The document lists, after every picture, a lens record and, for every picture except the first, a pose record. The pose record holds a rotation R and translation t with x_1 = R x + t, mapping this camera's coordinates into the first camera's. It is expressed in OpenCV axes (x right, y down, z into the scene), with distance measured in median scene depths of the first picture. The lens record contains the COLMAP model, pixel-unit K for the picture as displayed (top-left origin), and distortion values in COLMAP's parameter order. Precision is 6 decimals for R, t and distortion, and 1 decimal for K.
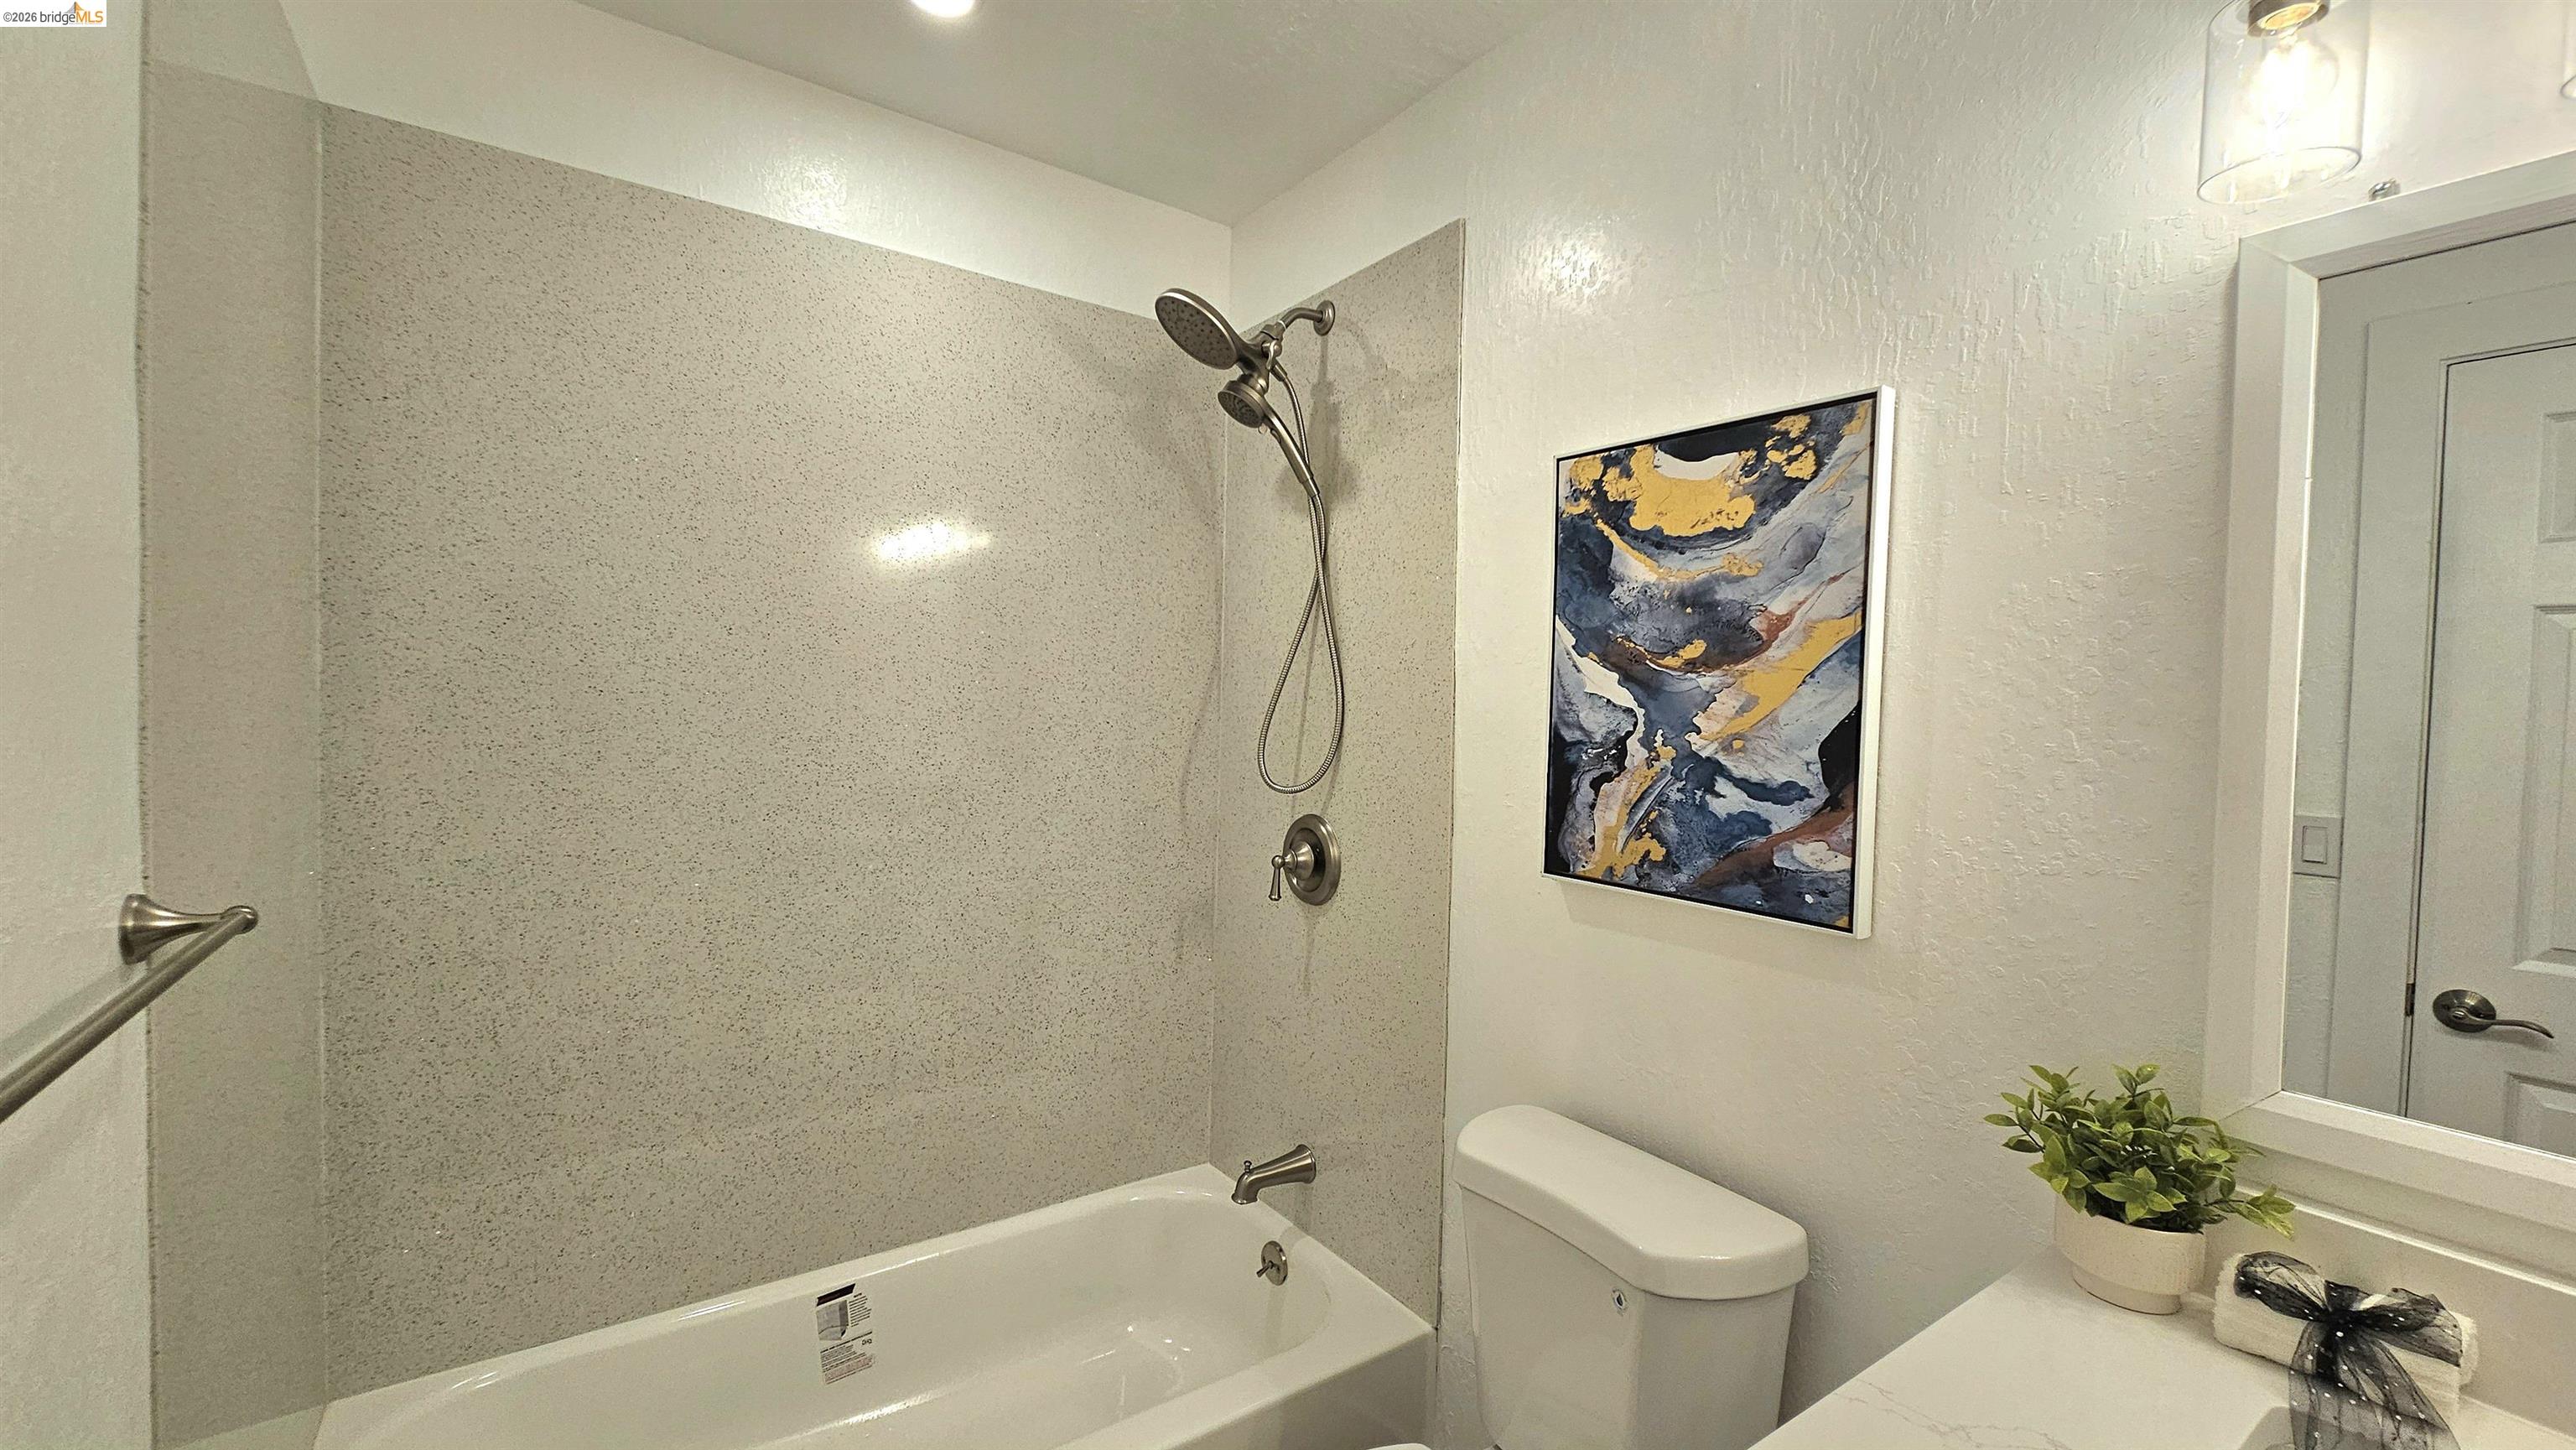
lens RADIAL K [[1050.1, 0, 1296.7], [0, 1050.1, 733.7], [0, 0, 1]] dist [-0.001469, 0.001113]
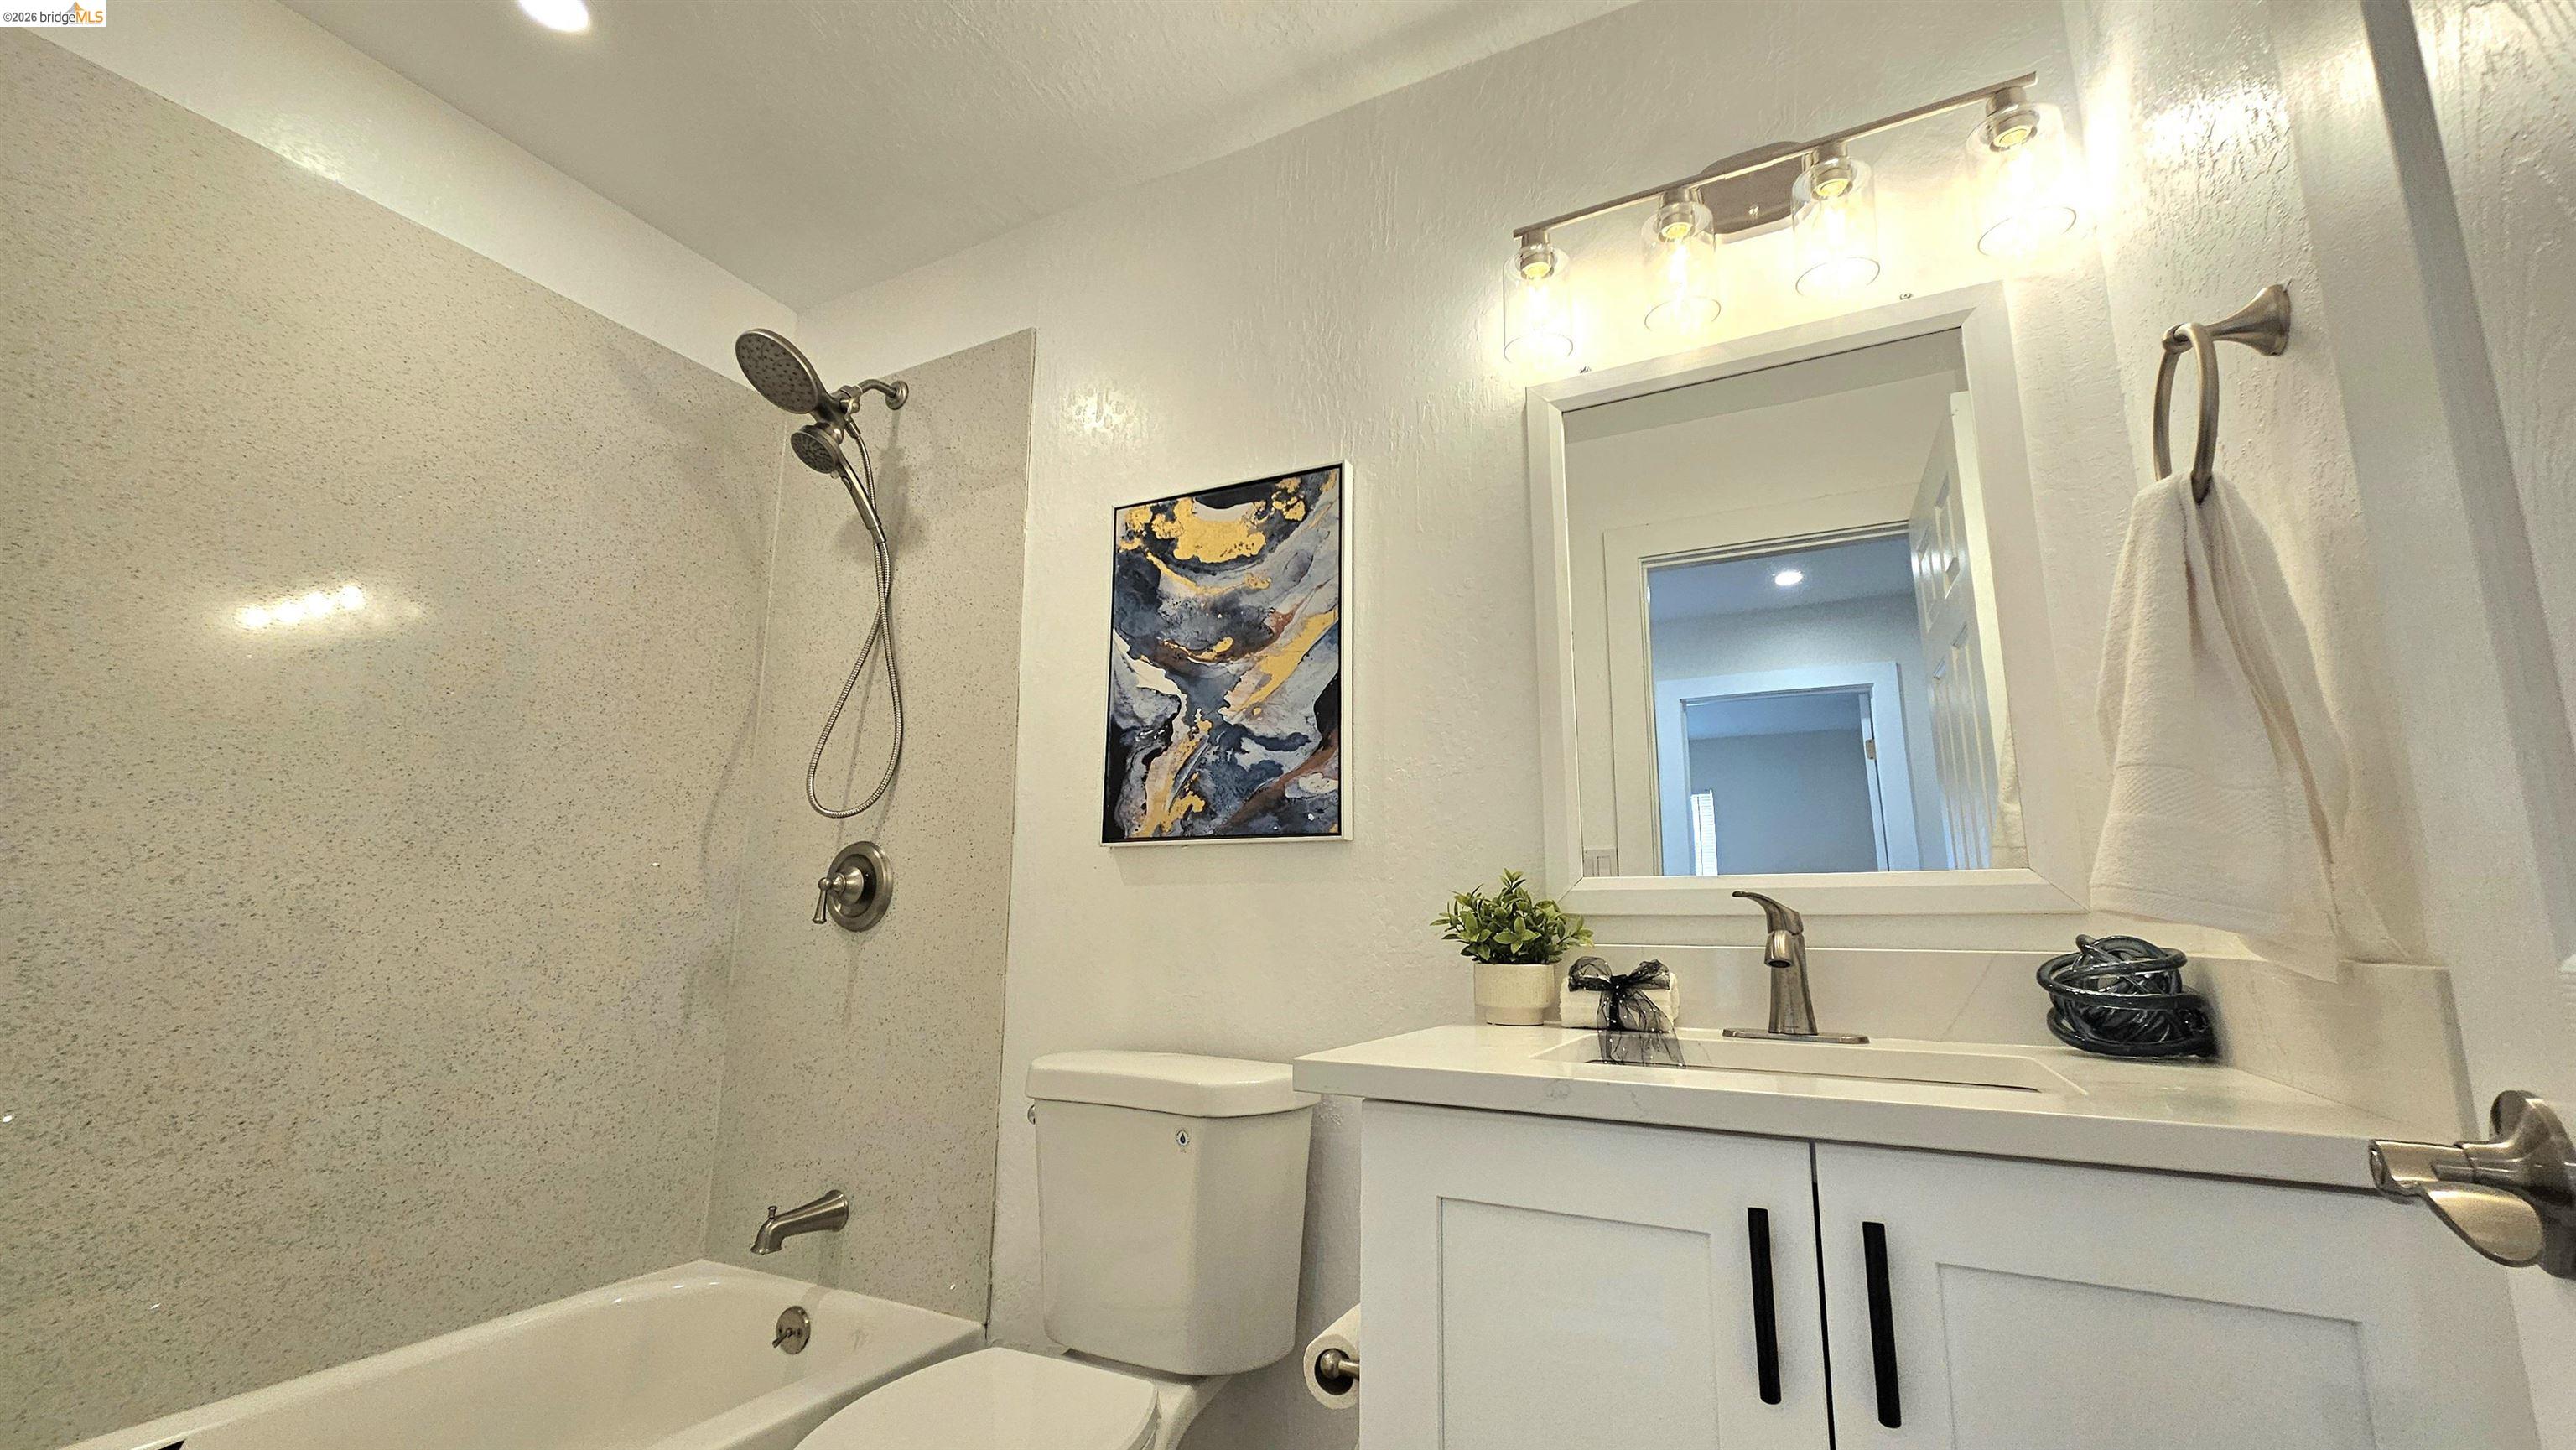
lens RADIAL K [[1050.1, 0, 1297.8], [0, 1050.1, 713.9], [0, 0, 1]] dist [-0.001469, 0.001113]
pose [[0.888341, 0.065028, 0.454556, -0.089305], [0.029231, 0.979906, -0.197309, 0.187050], [-0.458252, 0.188564, 0.868590, -0.109850]]
